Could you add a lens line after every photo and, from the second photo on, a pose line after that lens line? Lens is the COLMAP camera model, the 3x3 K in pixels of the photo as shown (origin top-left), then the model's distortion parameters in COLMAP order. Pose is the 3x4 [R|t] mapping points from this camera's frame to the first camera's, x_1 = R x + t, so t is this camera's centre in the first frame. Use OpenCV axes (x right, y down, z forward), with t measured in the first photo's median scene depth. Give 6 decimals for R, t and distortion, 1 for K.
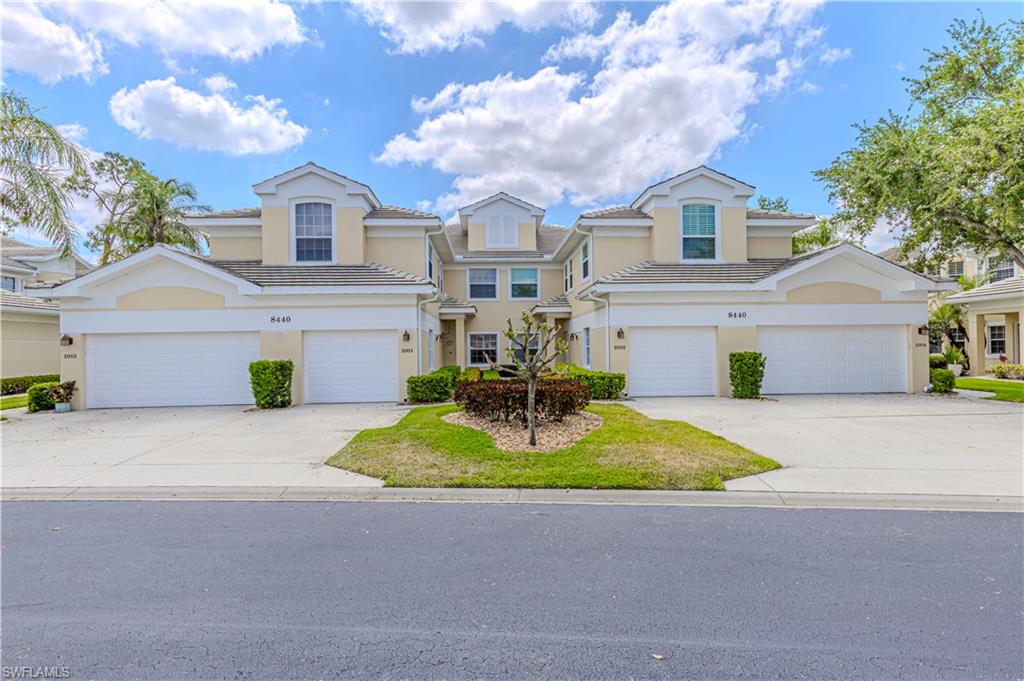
lens RADIAL K [[587.0, 0, 510.3], [0, 587.0, 342.8], [0, 0, 1]] dist [0.001001, -0.000017]
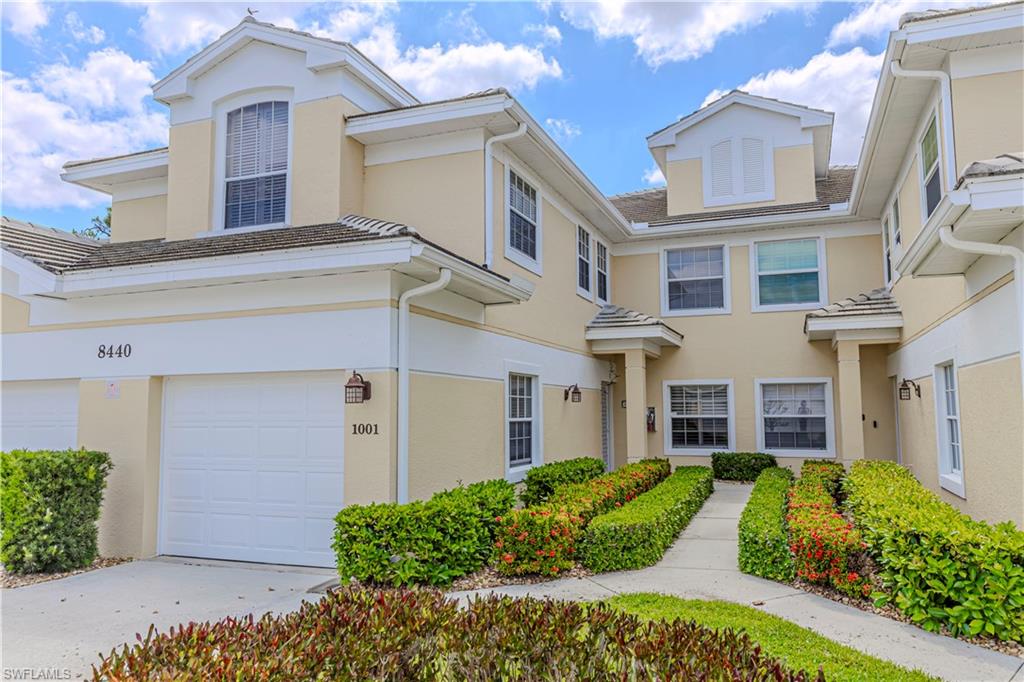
lens RADIAL K [[743.8, 0, 511.9], [0, 743.8, 339.9], [0, 0, 1]] dist [-0.013047, -0.003986]
pose [[0.916543, -0.033800, -0.398506, 0.059752], [0.001221, 0.996654, -0.081724, -0.002470], [0.399935, 0.074416, 0.913517, 0.422893]]
